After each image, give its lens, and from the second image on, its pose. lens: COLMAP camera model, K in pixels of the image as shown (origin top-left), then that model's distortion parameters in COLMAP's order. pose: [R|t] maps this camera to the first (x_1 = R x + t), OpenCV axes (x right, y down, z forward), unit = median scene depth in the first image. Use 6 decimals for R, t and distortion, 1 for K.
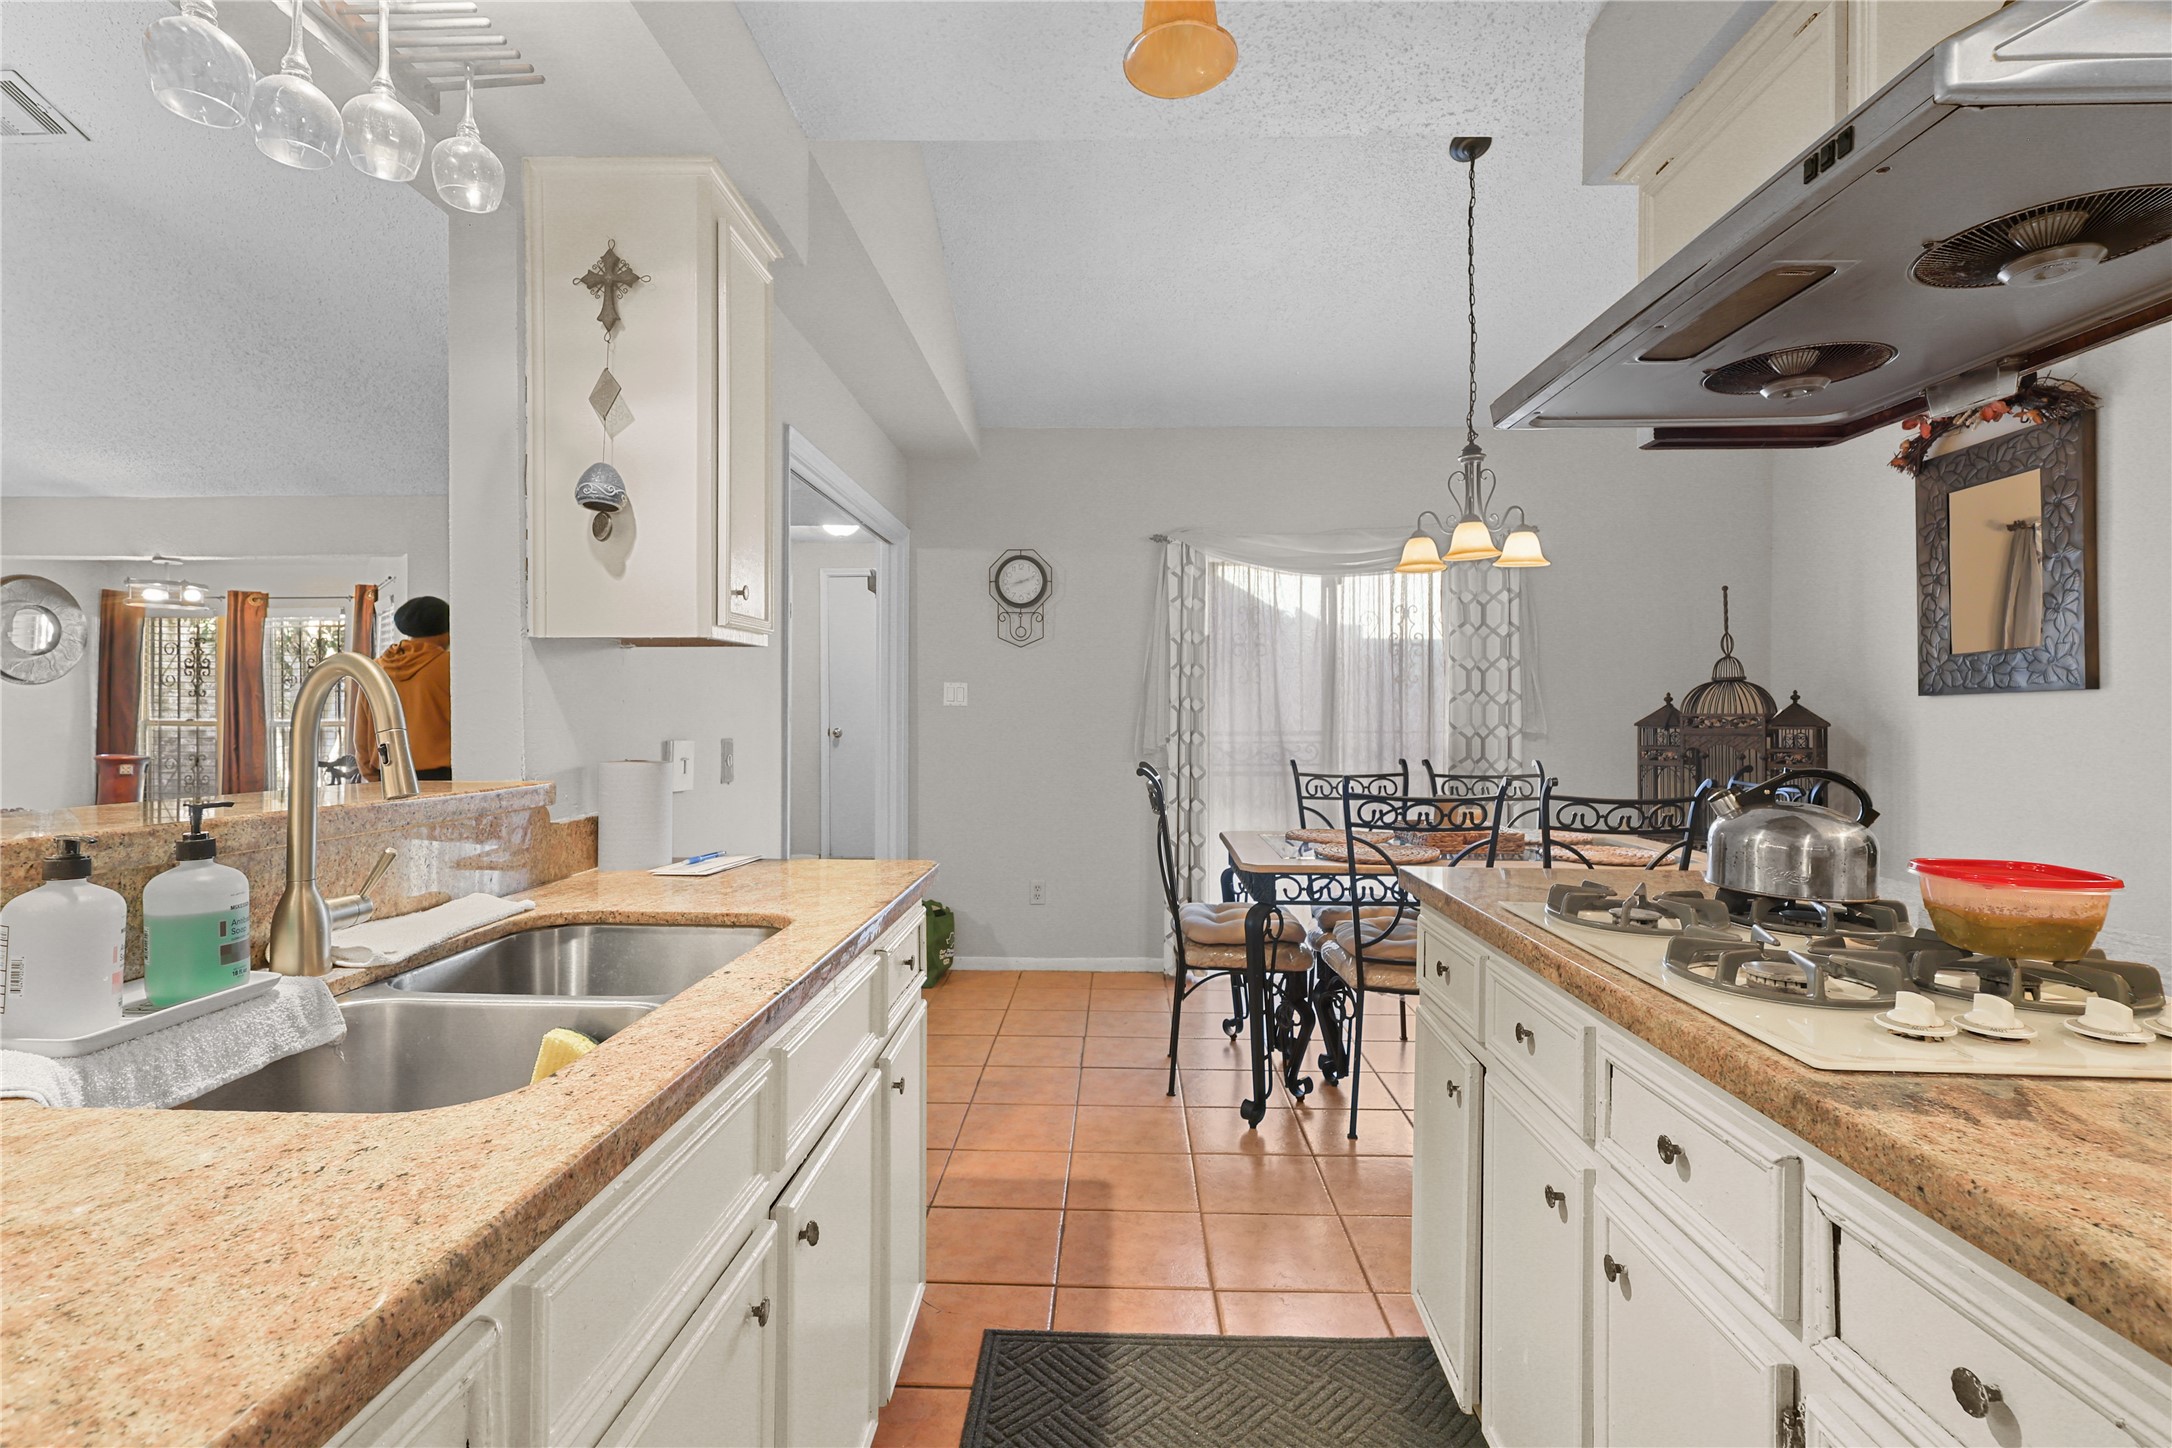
lens RADIAL K [[1028.4, 0, 1089.4], [0, 1028.4, 702.9], [0, 0, 1]] dist [0.000489, -0.000232]
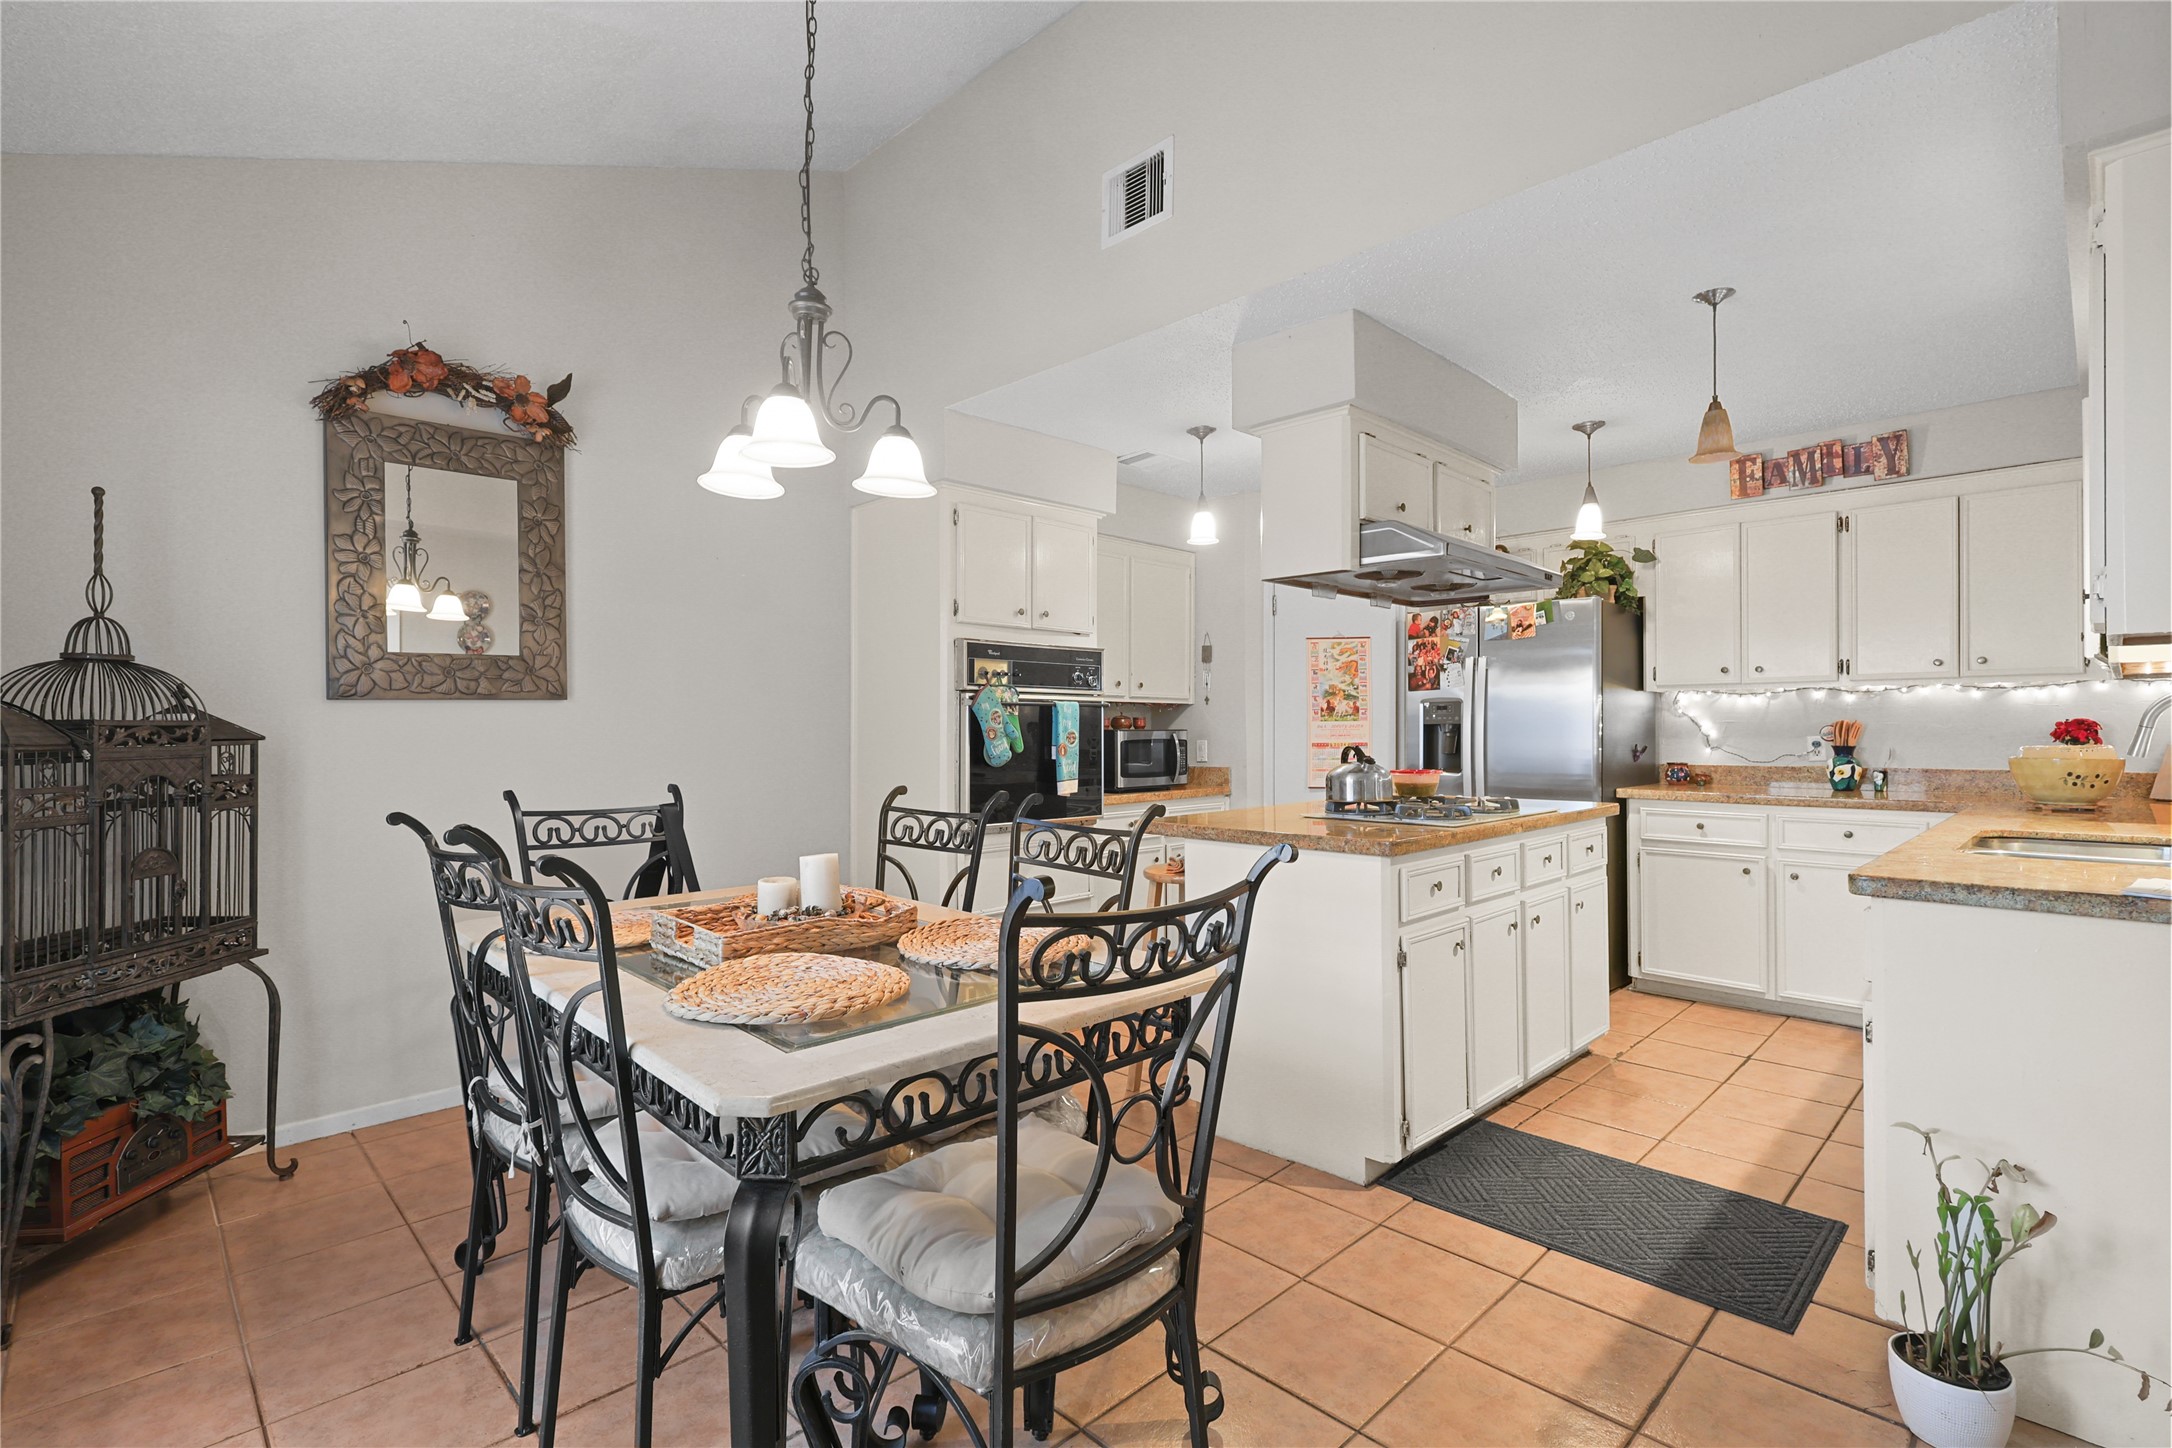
lens RADIAL K [[1005.3, 0, 1070.8], [0, 1005.3, 728.2], [0, 0, 1]] dist [-0.003650, -0.000766]
pose [[-0.728346, 0.001996, 0.685207, -0.153579], [-0.002080, 0.999985, -0.005124, 0.020333], [-0.685207, -0.005157, -0.728330, 1.302700]]
